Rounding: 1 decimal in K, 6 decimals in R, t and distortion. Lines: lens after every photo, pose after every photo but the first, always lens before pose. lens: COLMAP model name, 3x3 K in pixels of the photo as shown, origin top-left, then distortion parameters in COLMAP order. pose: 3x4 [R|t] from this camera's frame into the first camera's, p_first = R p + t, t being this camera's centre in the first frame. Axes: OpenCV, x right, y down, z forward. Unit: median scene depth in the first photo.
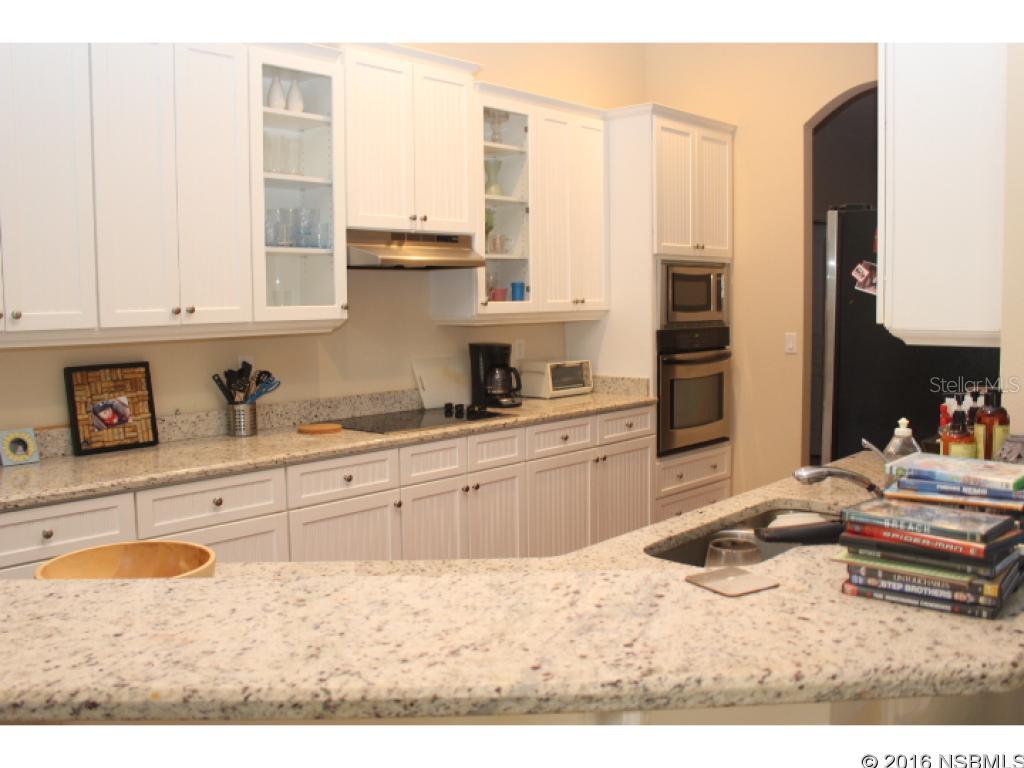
lens RADIAL K [[1012.7, 0, 512.5], [0, 1012.7, 382.1], [0, 0, 1]] dist [-0.004658, 0.000000]
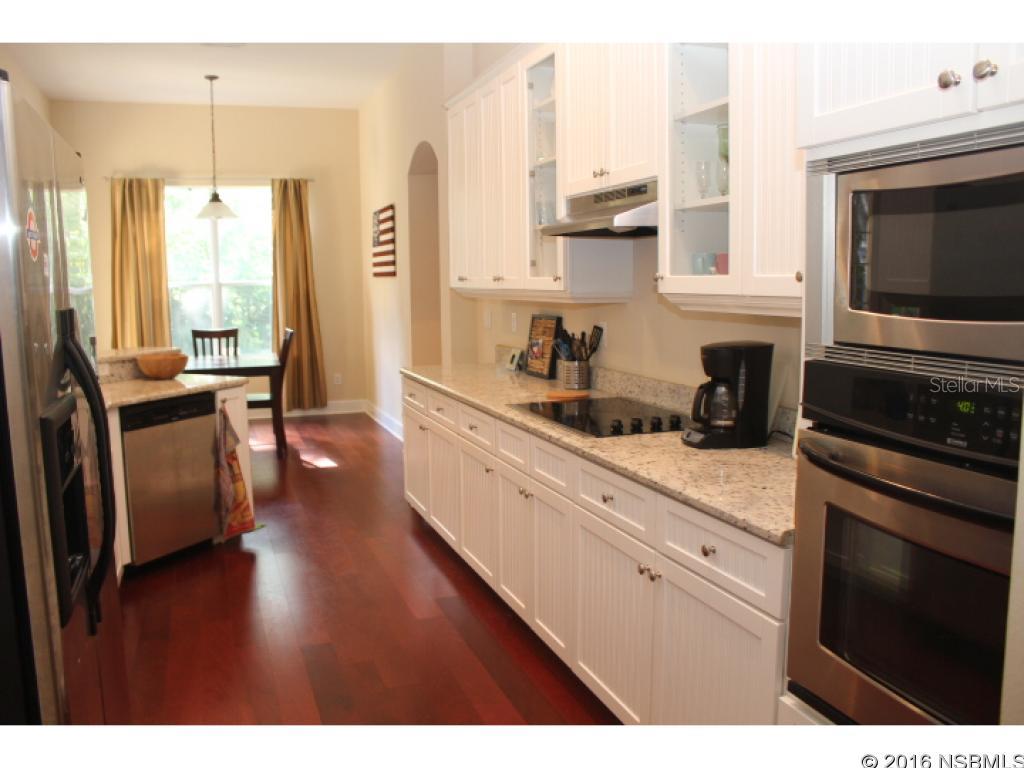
lens RADIAL K [[865.0, 0, 511.9], [0, 865.0, 385.8], [0, 0, 1]] dist [-0.070171, 0.005063]
pose [[-0.489121, 0.122512, -0.863569, 0.492700], [-0.062186, 0.982668, 0.174630, -0.094359], [0.869996, 0.139117, -0.473025, 1.115506]]
